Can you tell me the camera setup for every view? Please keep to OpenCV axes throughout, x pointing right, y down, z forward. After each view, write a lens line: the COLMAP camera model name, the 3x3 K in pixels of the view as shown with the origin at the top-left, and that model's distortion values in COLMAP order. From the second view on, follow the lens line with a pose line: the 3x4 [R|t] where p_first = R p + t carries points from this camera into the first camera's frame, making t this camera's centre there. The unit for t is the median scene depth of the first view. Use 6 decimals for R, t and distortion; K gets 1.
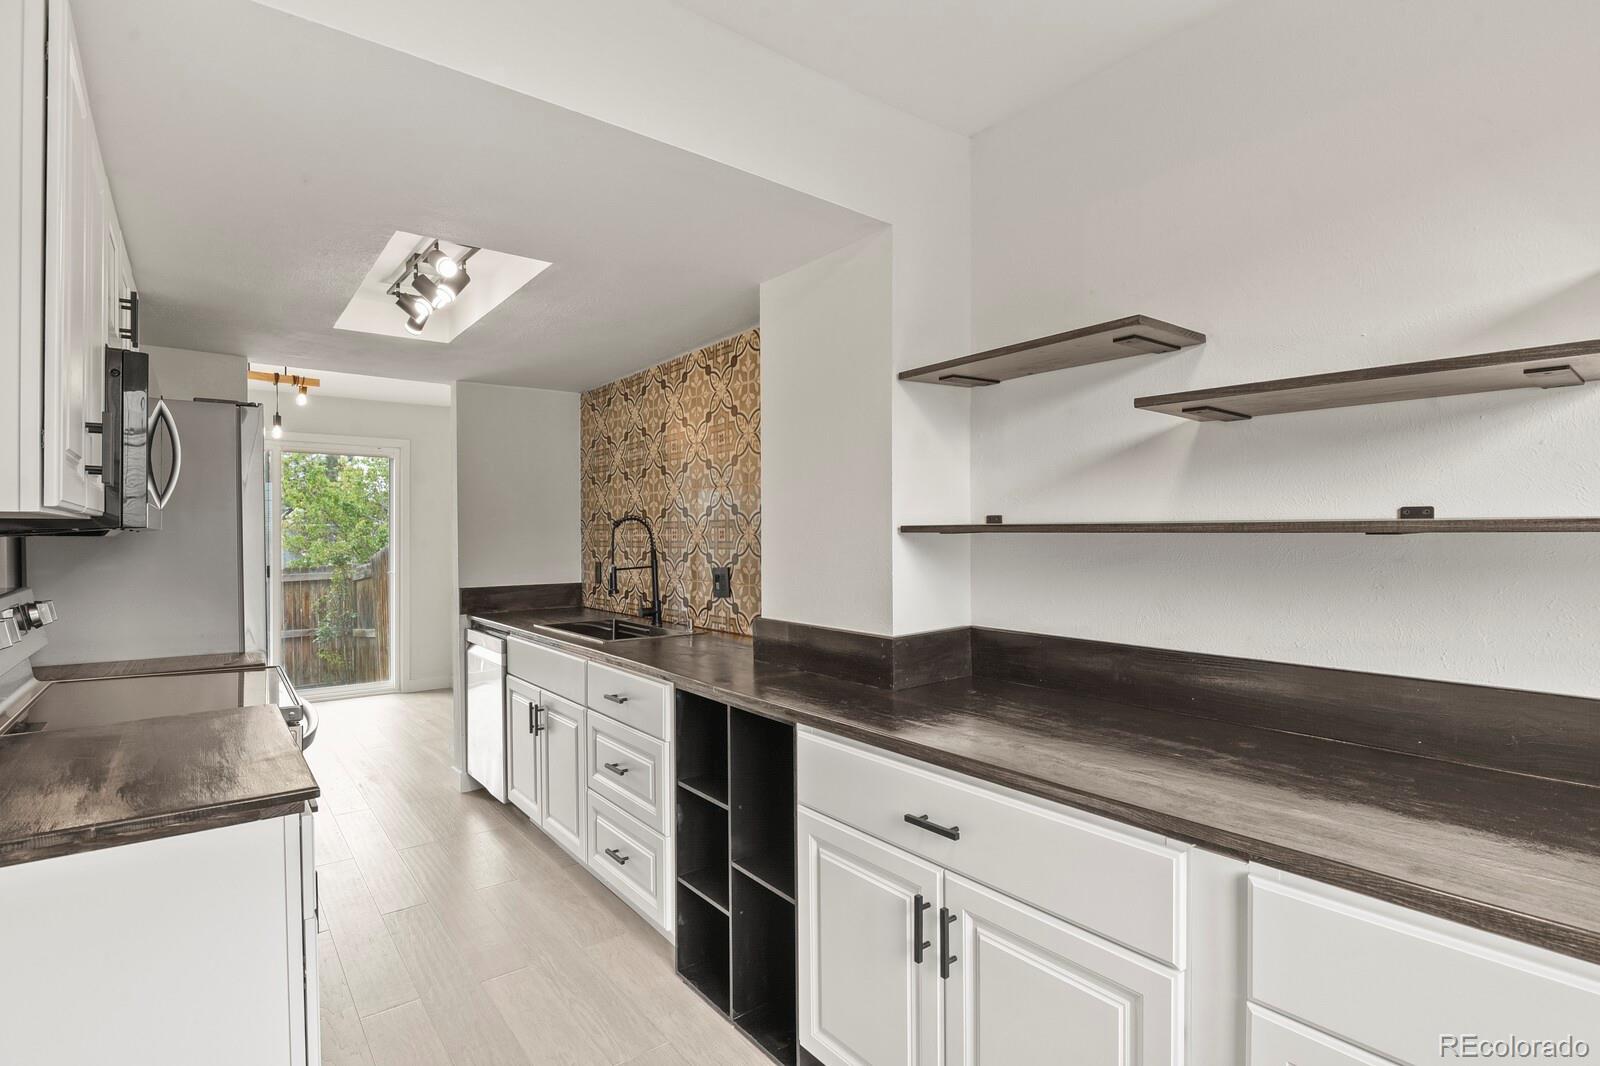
lens RADIAL K [[781.4, 0, 802.8], [0, 781.4, 536.9], [0, 0, 1]] dist [-0.015987, 0.000685]
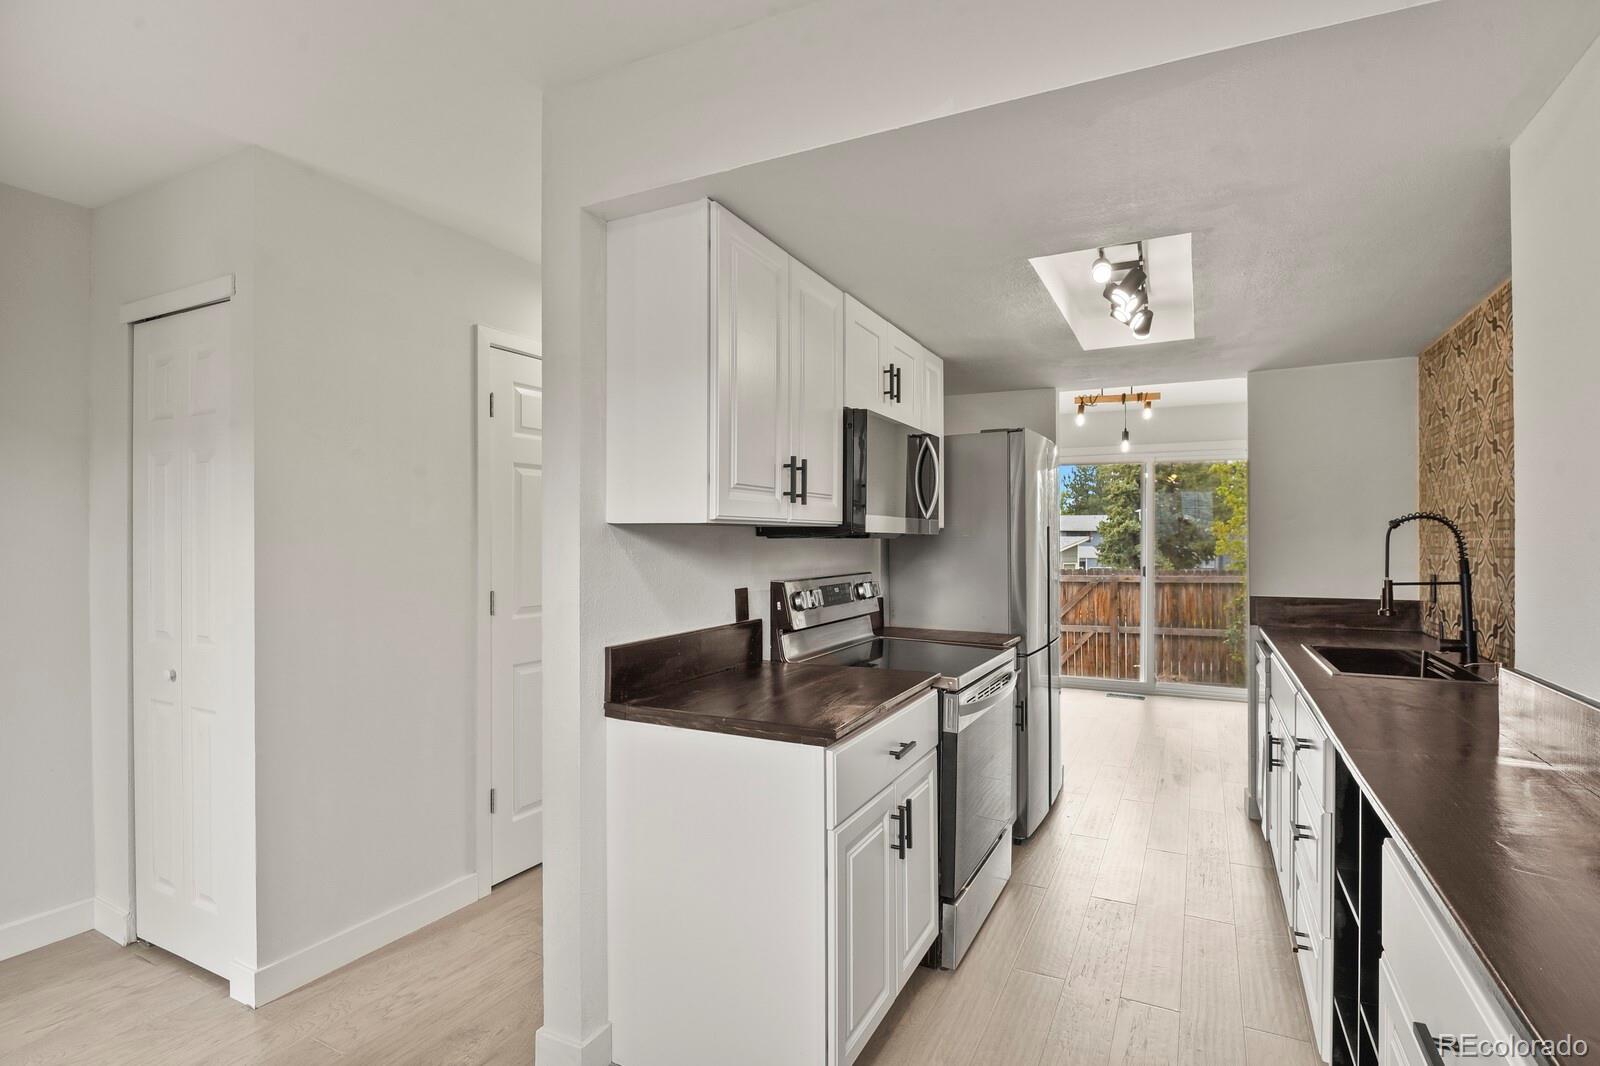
lens RADIAL K [[781.4, 0, 797.9], [0, 781.4, 537.7], [0, 0, 1]] dist [-0.015987, 0.000685]
pose [[0.412150, -0.000165, -0.911116, 0.176234], [-0.004333, 0.999988, -0.002141, 0.000634], [0.911106, 0.004830, 0.412144, 0.131529]]
